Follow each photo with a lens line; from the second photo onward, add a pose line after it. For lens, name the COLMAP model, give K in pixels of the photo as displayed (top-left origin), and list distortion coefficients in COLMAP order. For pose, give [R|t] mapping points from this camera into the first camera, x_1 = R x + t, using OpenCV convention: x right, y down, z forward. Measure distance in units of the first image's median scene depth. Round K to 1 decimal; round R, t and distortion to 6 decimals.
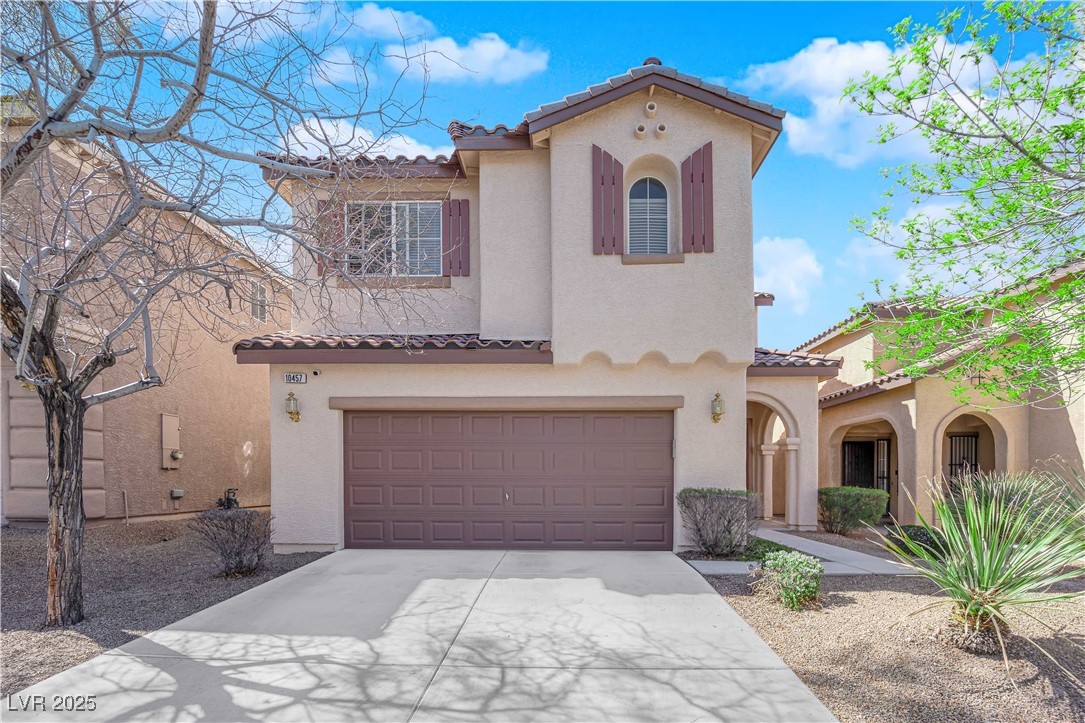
lens RADIAL K [[482.0, 0, 542.7], [0, 482.0, 374.8], [0, 0, 1]] dist [-0.016435, -0.000651]
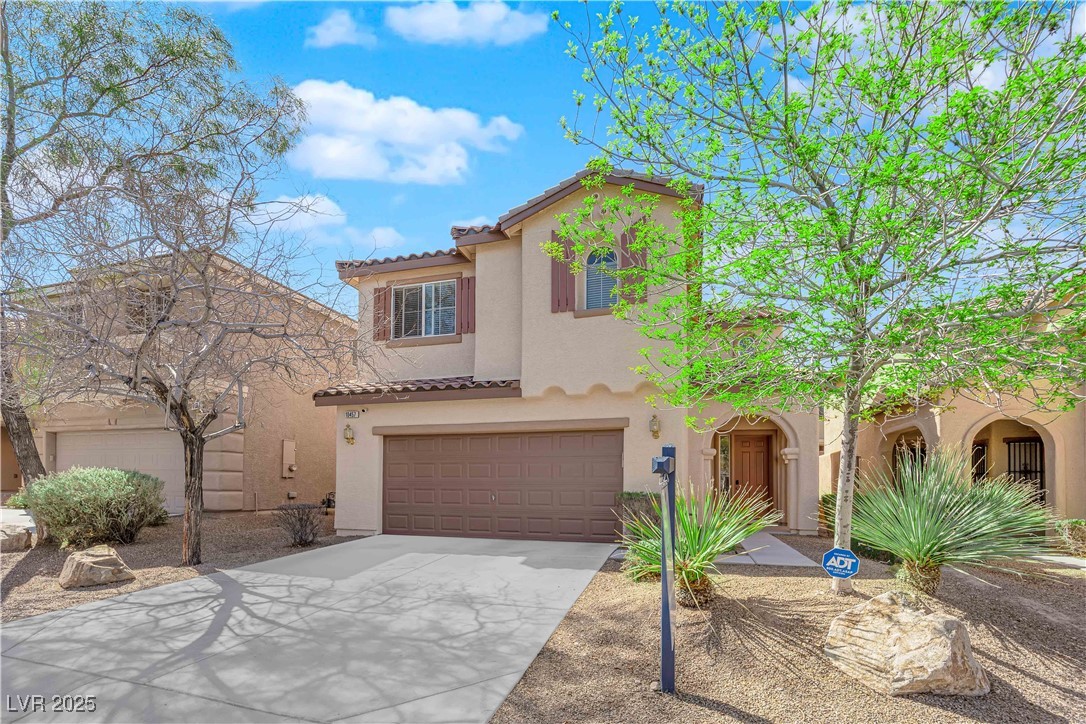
lens RADIAL K [[435.3, 0, 542.1], [0, 435.3, 360.8], [0, 0, 1]] dist [-0.001764, -0.007688]
pose [[0.974599, -0.059942, -0.215785, 0.345092], [0.044733, 0.996203, -0.074689, -0.030548], [0.219443, 0.063139, 0.973580, -0.177178]]
